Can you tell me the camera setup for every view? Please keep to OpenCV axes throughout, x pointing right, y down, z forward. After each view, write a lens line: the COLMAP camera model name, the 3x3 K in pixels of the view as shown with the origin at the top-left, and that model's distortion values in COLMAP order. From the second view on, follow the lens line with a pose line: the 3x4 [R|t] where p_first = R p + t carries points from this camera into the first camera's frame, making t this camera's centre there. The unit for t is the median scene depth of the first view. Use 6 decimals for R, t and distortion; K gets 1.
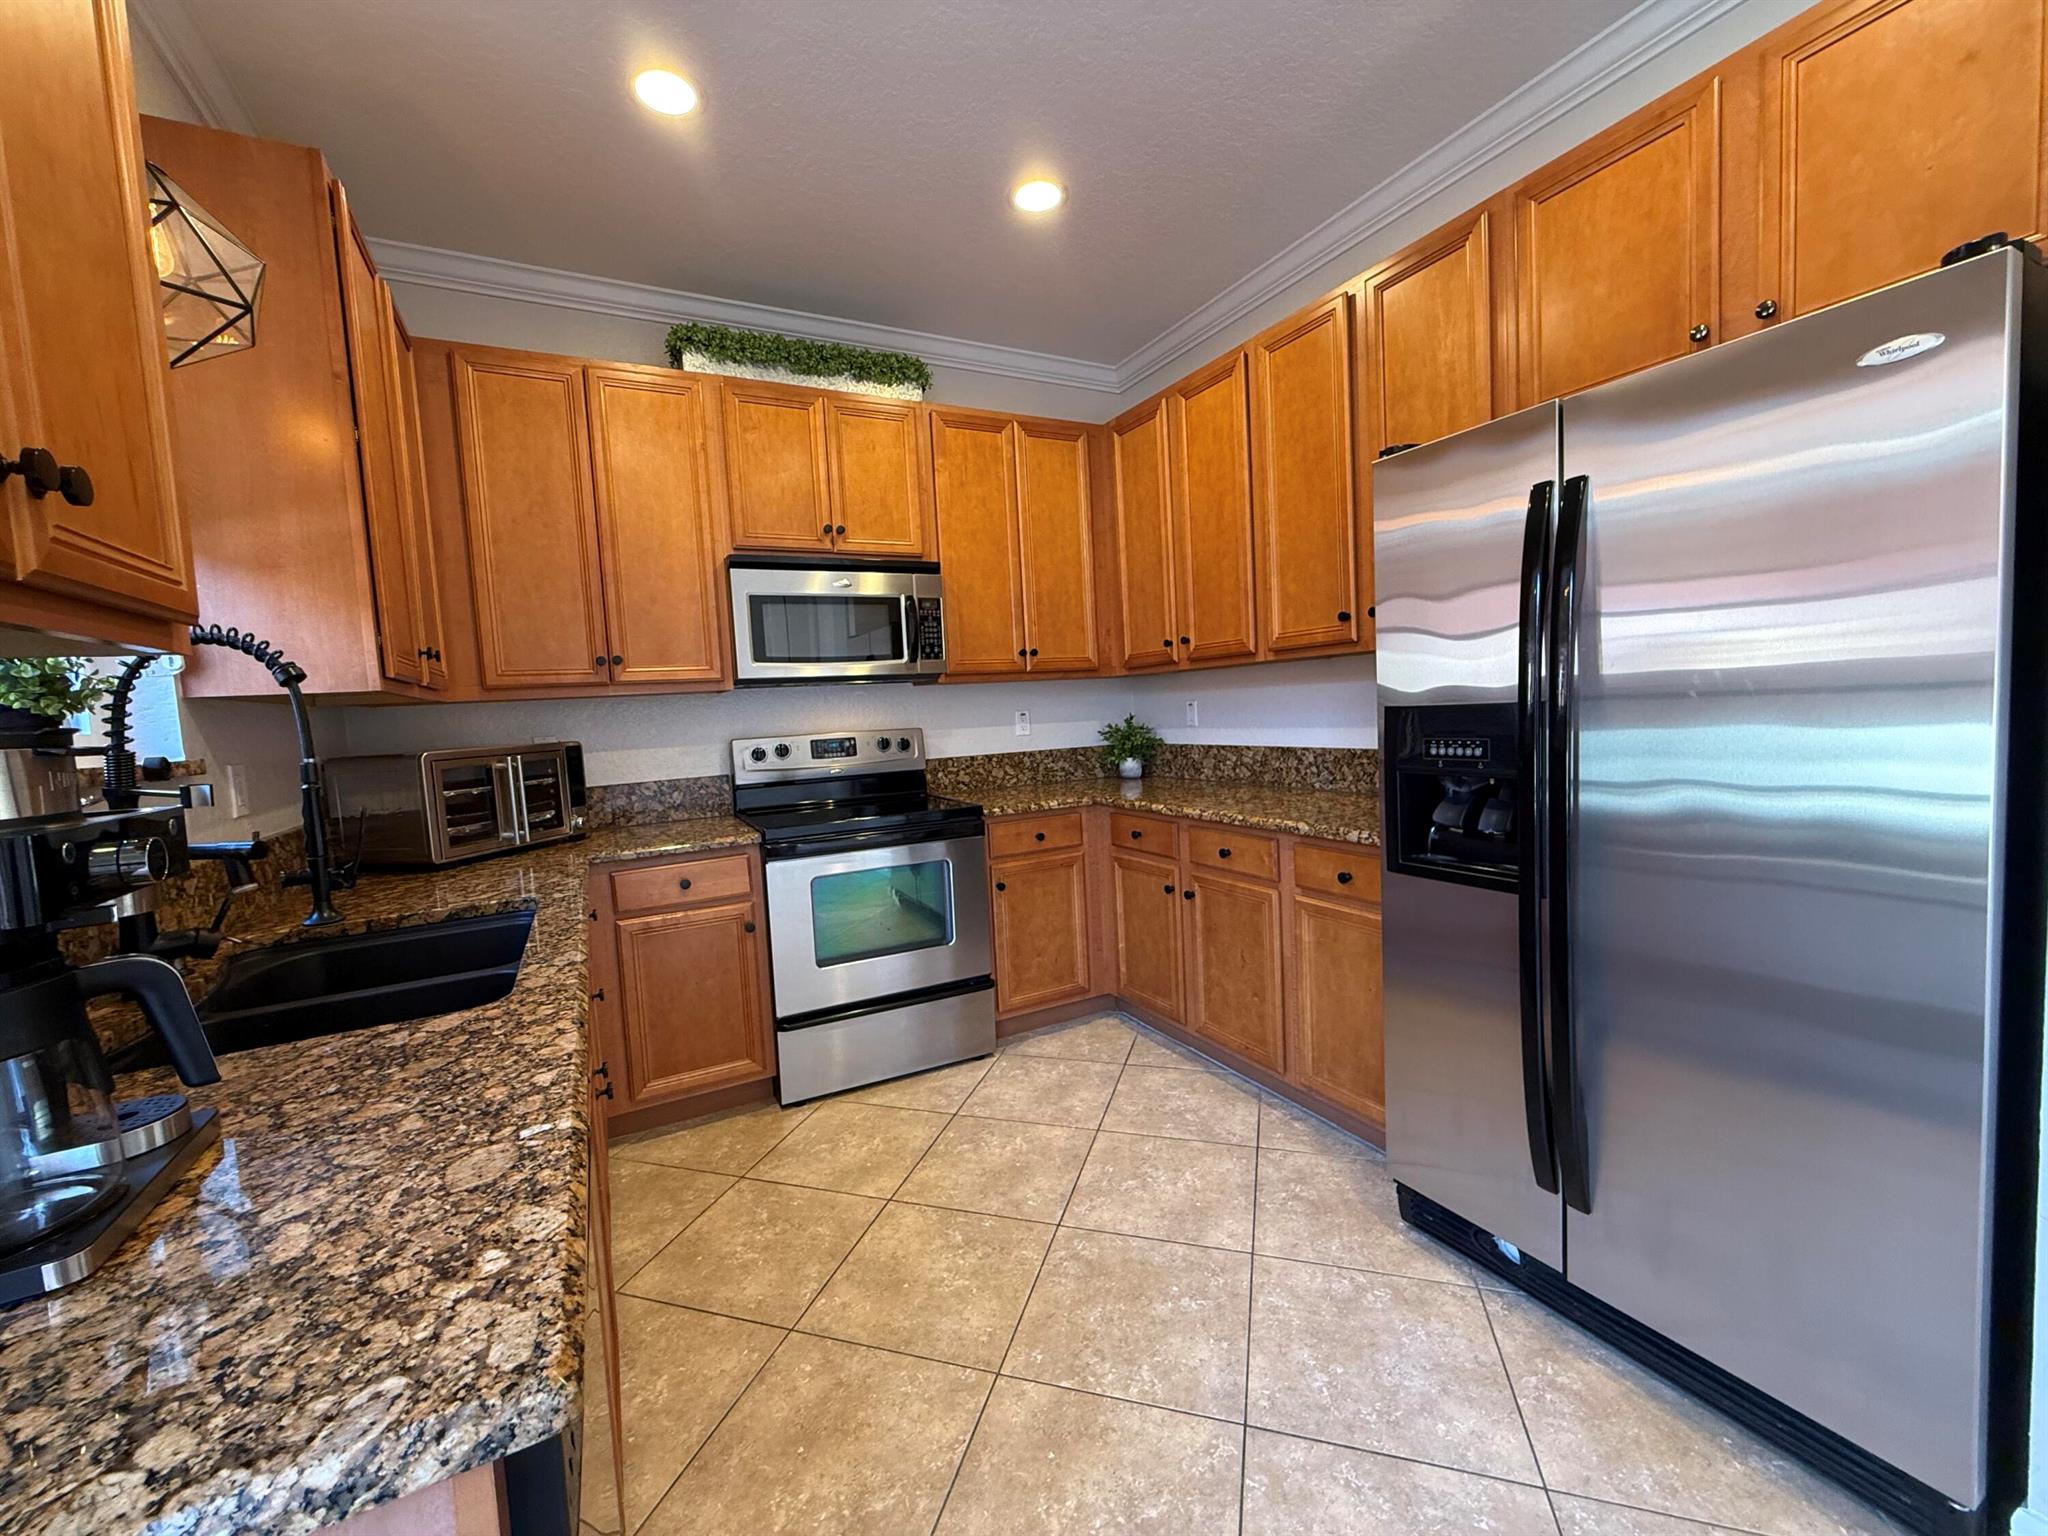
lens RADIAL K [[815.9, 0, 1018.0], [0, 815.9, 766.3], [0, 0, 1]] dist [-0.002447, 0.000075]
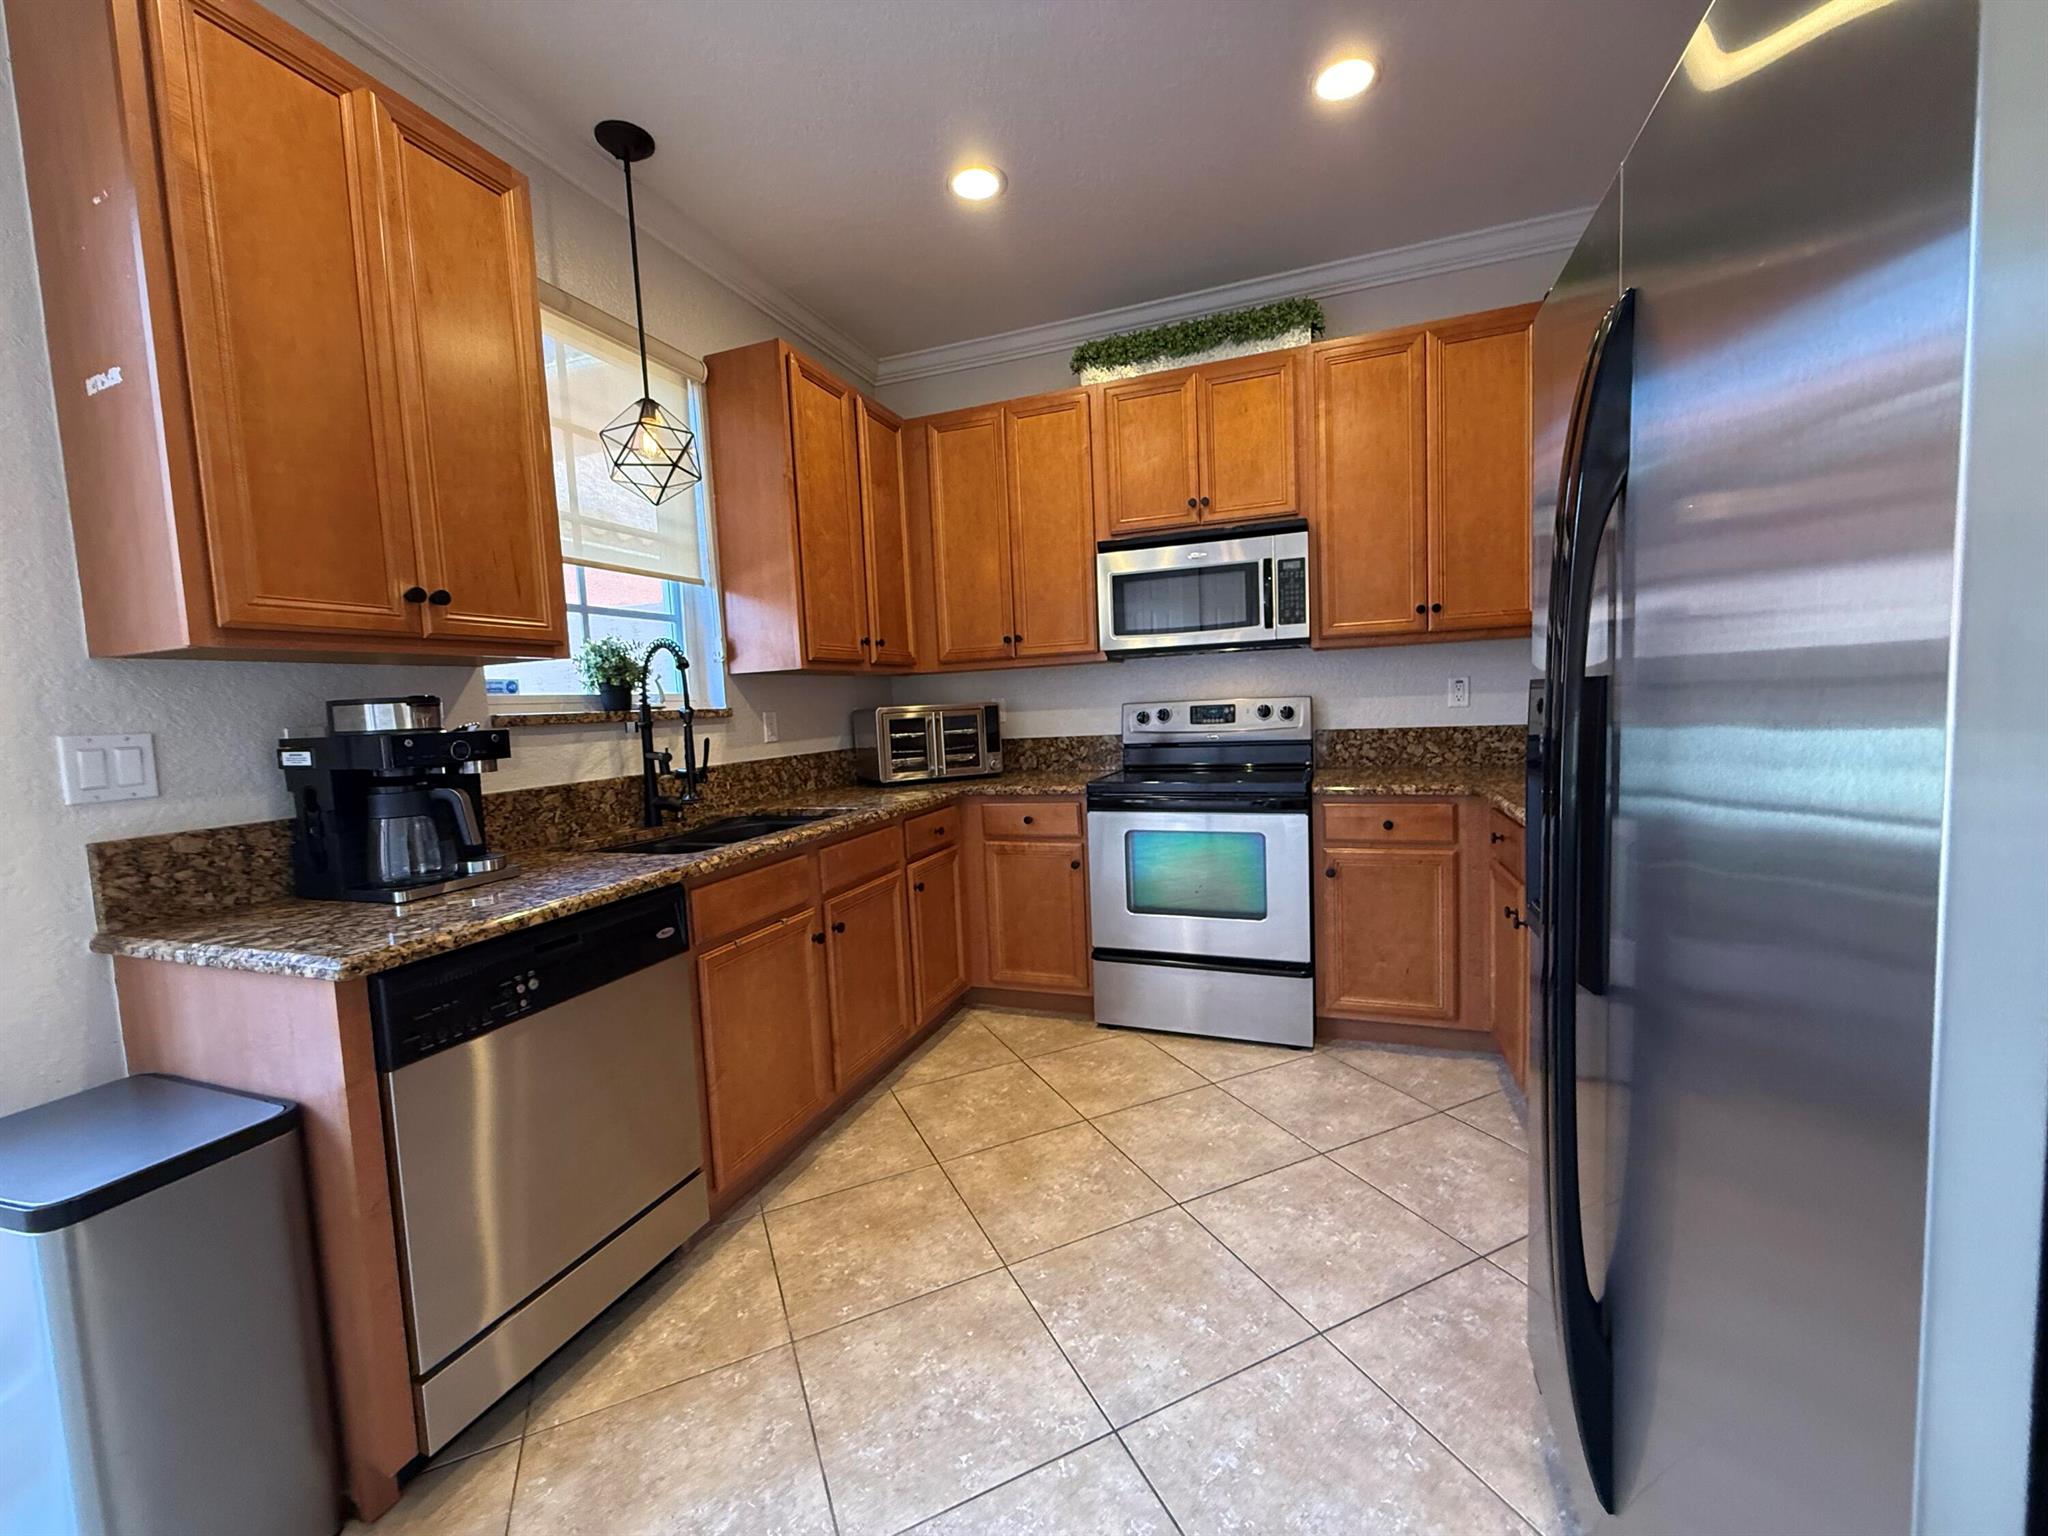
lens RADIAL K [[815.9, 0, 1018.9], [0, 815.9, 765.5], [0, 0, 1]] dist [-0.002447, 0.000075]
pose [[0.670815, 0.080432, -0.737250, 0.429002], [-0.045411, 0.996691, 0.067417, -0.018243], [0.740233, -0.011745, 0.672247, 0.139622]]
